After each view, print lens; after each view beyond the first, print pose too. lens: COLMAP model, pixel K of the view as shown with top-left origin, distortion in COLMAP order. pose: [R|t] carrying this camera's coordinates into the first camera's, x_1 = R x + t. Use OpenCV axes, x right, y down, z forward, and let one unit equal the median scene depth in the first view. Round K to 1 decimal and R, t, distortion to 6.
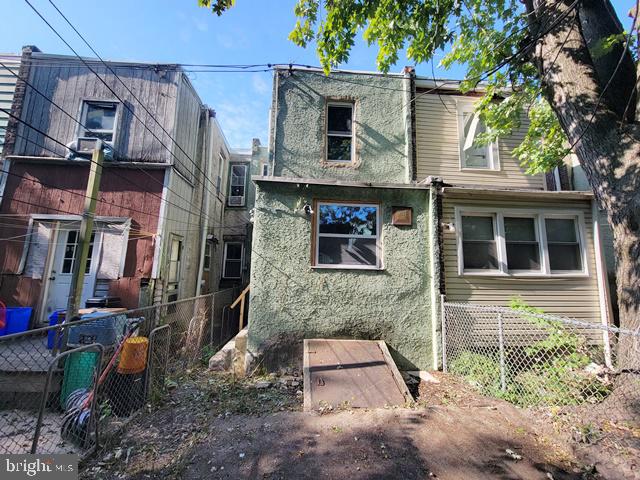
lens RADIAL K [[262.0, 0, 319.0], [0, 262.0, 237.5], [0, 0, 1]] dist [-0.001746, -0.001558]
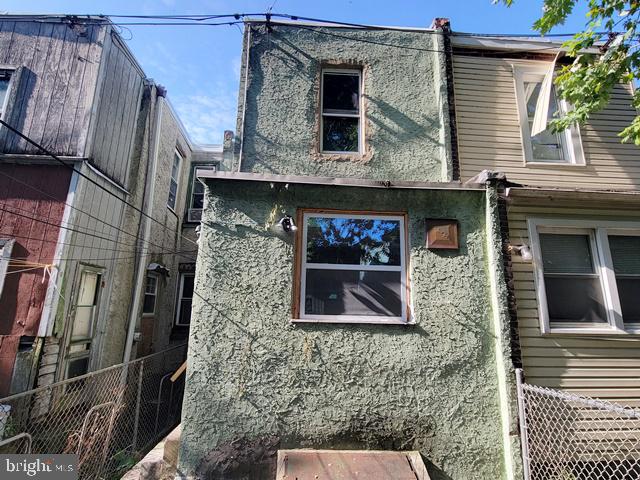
lens RADIAL K [[286.4, 0, 320.0], [0, 286.4, 240.0], [0, 0, 1]] dist [-0.001121, -0.000143]
pose [[0.999622, -0.004429, -0.027124, 0.047265], [0.002513, 0.997525, -0.070274, -0.022006], [0.027368, 0.070179, 0.997159, 0.313107]]
